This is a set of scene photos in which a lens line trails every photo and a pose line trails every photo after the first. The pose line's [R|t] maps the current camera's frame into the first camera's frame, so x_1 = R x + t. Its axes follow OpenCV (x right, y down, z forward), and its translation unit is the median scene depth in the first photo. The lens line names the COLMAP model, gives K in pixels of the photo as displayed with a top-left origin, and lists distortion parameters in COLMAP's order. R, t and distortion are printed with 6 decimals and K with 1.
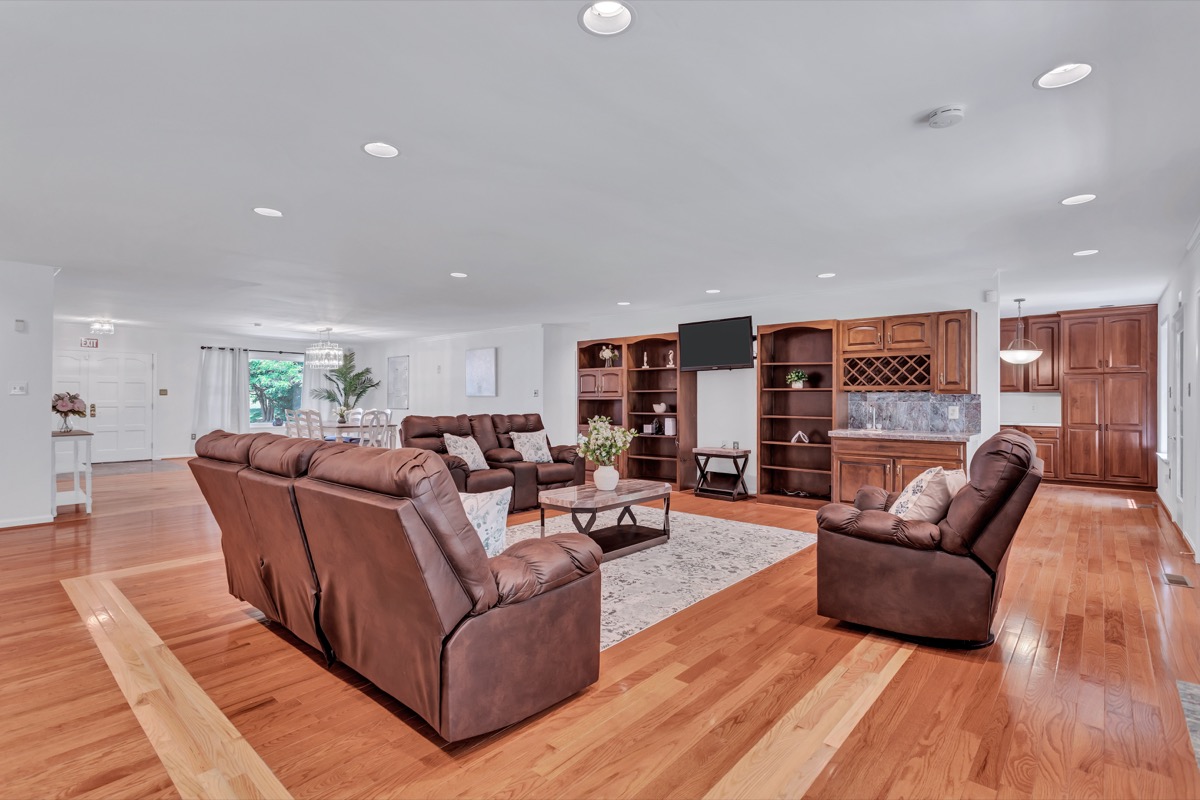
lens RADIAL K [[570.3, 0, 585.2], [0, 570.3, 378.8], [0, 0, 1]] dist [0.002772, 0.000015]
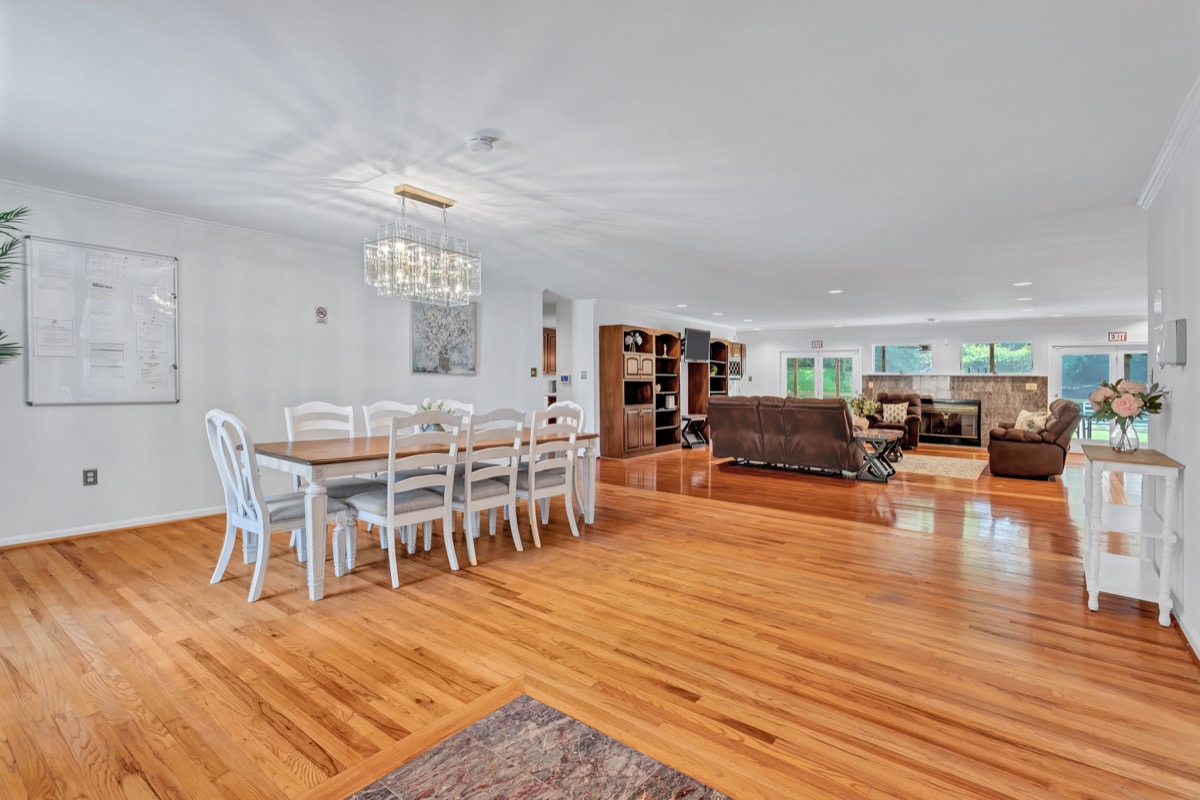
lens RADIAL K [[570.3, 0, 585.2], [0, 570.3, 378.8], [0, 0, 1]] dist [0.002772, 0.000015]
pose [[-0.057222, -0.002486, 0.998358, -1.530582], [-0.049547, 0.998772, -0.000353, 0.051680], [-0.997131, -0.049486, -0.057274, 1.673676]]
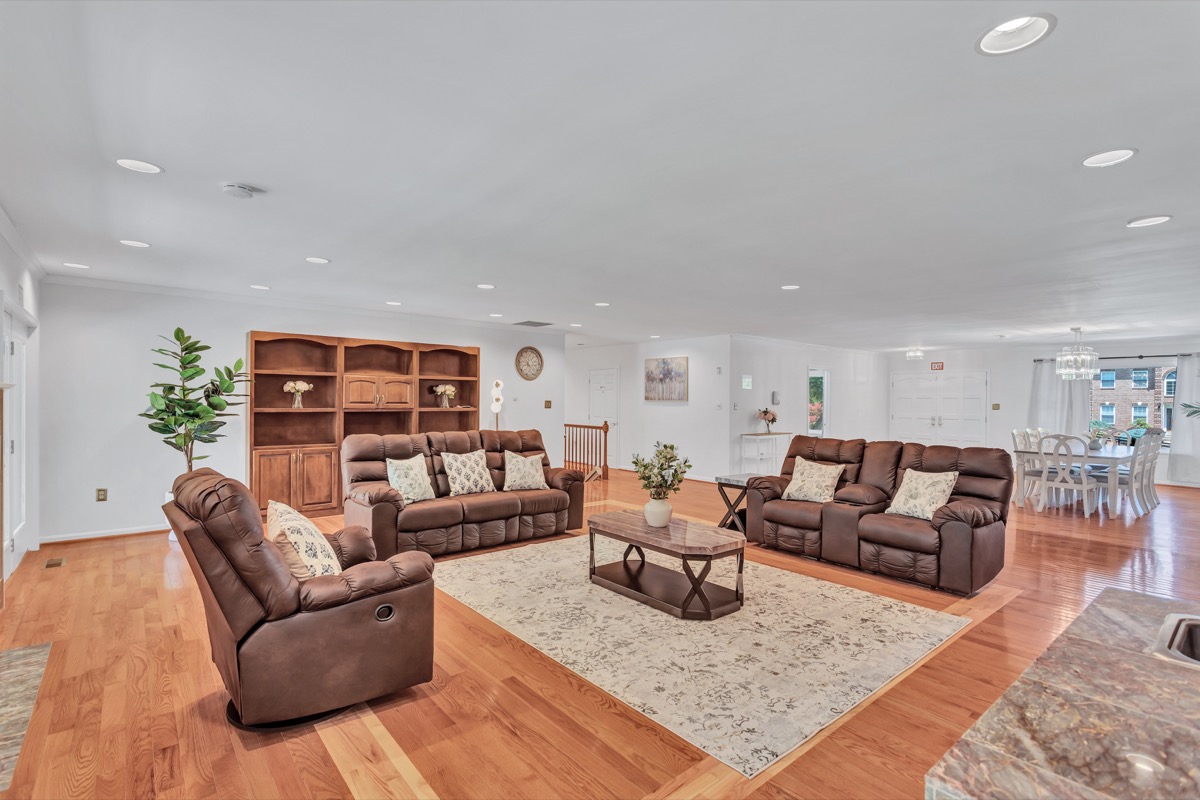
lens RADIAL K [[559.2, 0, 611.3], [0, 559.2, 403.4], [0, 0, 1]] dist [-0.000315, 0.000023]
pose [[-0.122781, 0.001362, -0.992433, 0.721996], [0.024058, 0.999709, -0.001604, 0.002843], [0.992142, -0.024073, -0.122778, 0.825421]]
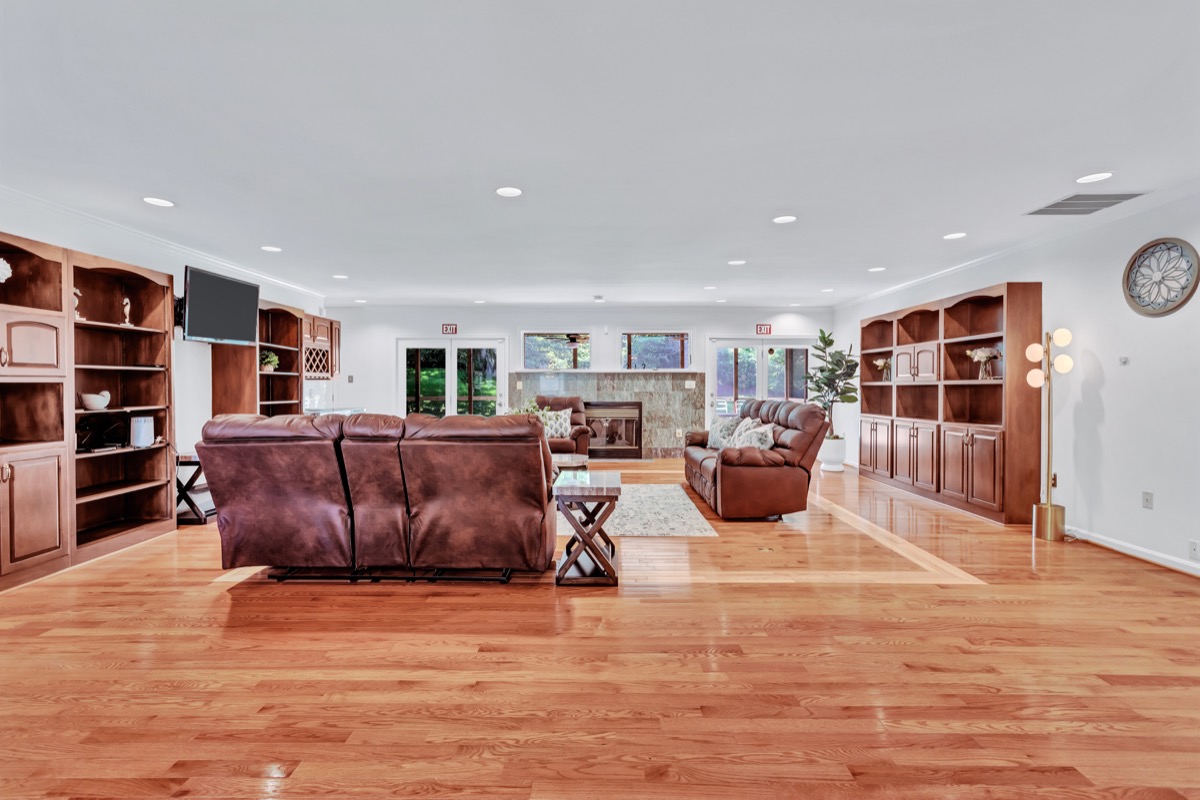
lens RADIAL K [[568.6, 0, 596.7], [0, 568.6, 387.0], [0, 0, 1]] dist [0.003825, 0.000638]
pose [[-0.659891, -0.004564, 0.751348, -0.781977], [-0.028750, 0.999403, -0.019179, 0.049050], [-0.750811, -0.034257, -0.659628, 1.361241]]
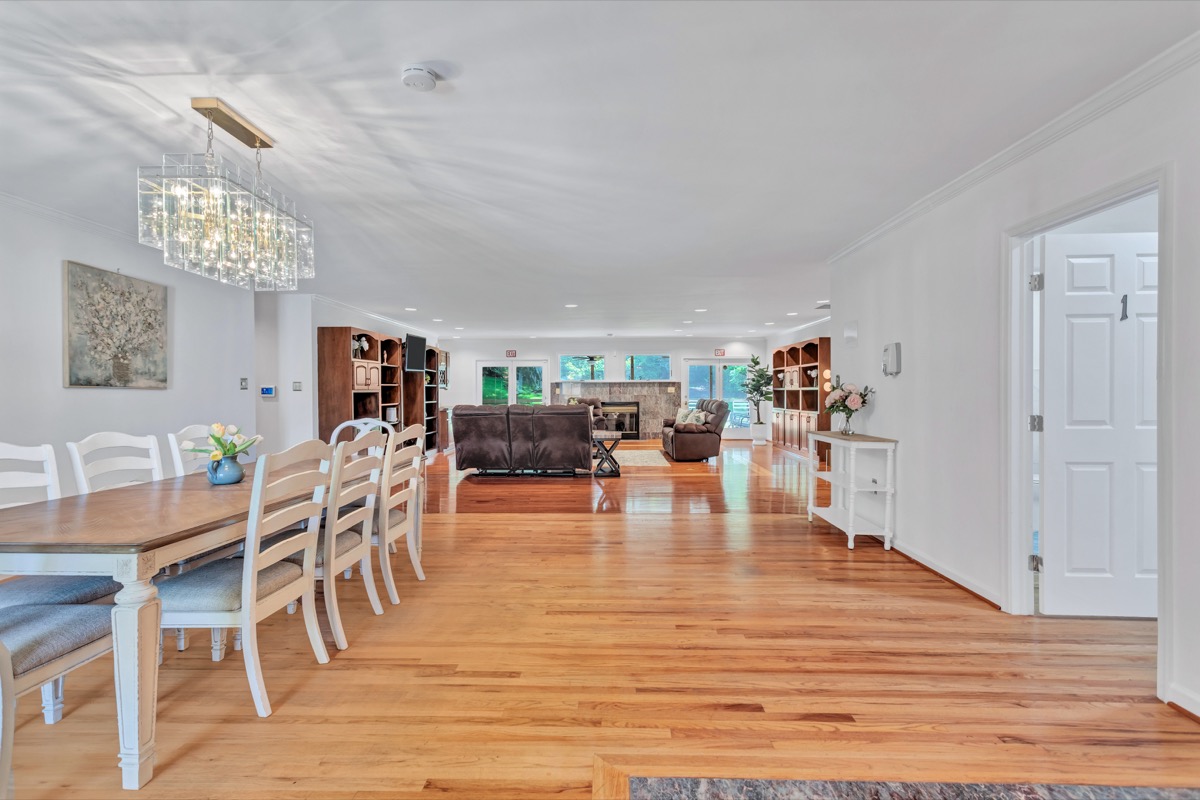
lens RADIAL K [[568.6, 0, 596.7], [0, 568.6, 387.0], [0, 0, 1]] dist [0.003825, 0.000638]
pose [[-0.647136, 0.004024, 0.762364, -1.377670], [-0.023279, 0.999416, -0.025035, 0.058873], [-0.762019, -0.033948, -0.646664, 1.899810]]
